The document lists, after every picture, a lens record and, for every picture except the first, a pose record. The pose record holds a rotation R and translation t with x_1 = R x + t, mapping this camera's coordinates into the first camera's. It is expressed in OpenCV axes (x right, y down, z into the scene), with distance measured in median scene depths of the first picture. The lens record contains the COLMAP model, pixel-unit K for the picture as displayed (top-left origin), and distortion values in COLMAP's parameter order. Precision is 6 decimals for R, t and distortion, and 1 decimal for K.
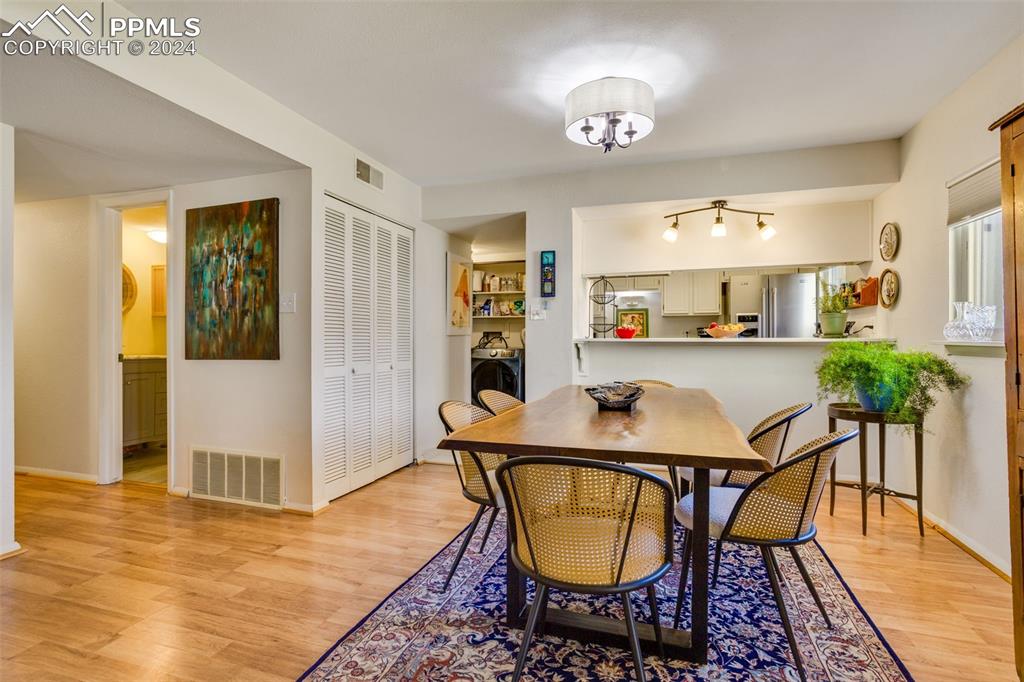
lens RADIAL K [[500.5, 0, 510.8], [0, 500.5, 337.6], [0, 0, 1]] dist [-0.052188, 0.029020]
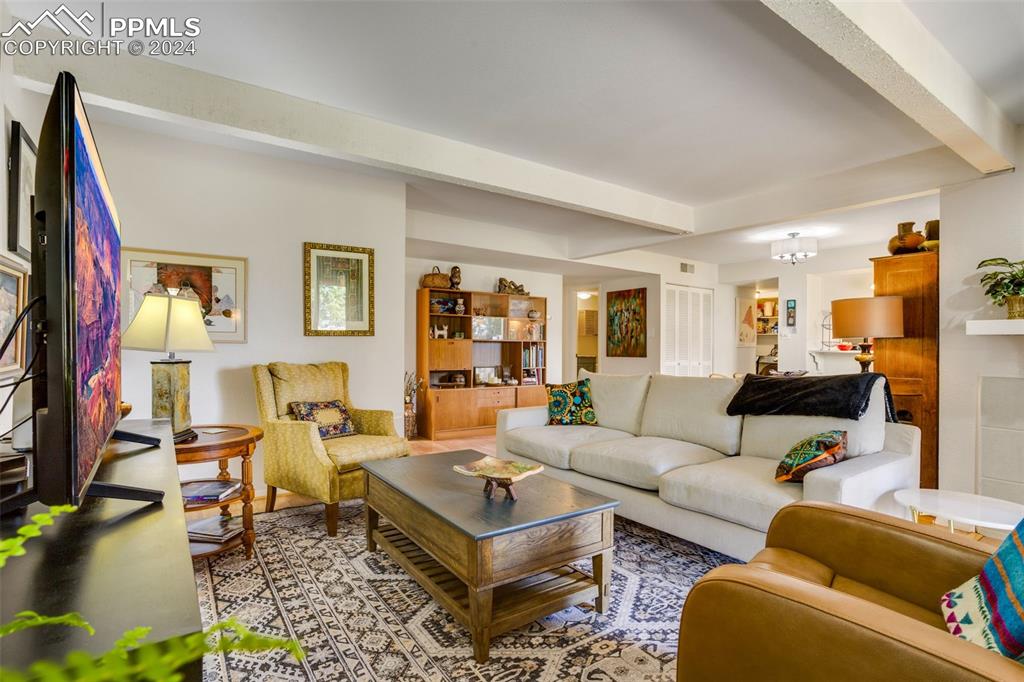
lens RADIAL K [[500.5, 0, 510.8], [0, 500.5, 337.6], [0, 0, 1]] dist [-0.052188, 0.029020]
pose [[0.802403, 0.002565, -0.596777, 0.412450], [-0.010694, 0.999892, -0.010082, -0.018354], [0.596687, 0.014472, 0.802344, -1.248004]]
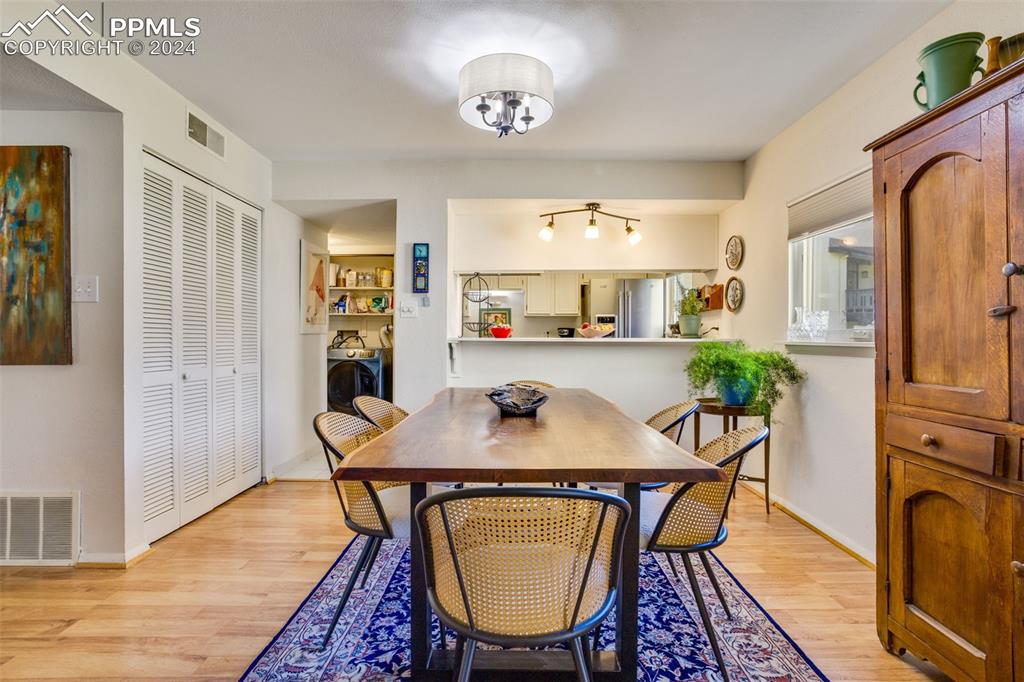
lens RADIAL K [[491.1, 0, 512.0], [0, 491.1, 341.0], [0, 0, 1]] dist [-0.050896, 0.028028]
pose [[0.951489, 0.002423, 0.307675, -0.057469], [-0.004699, 0.999967, 0.006657, 0.001682], [-0.307648, -0.007780, 0.951468, 0.105402]]
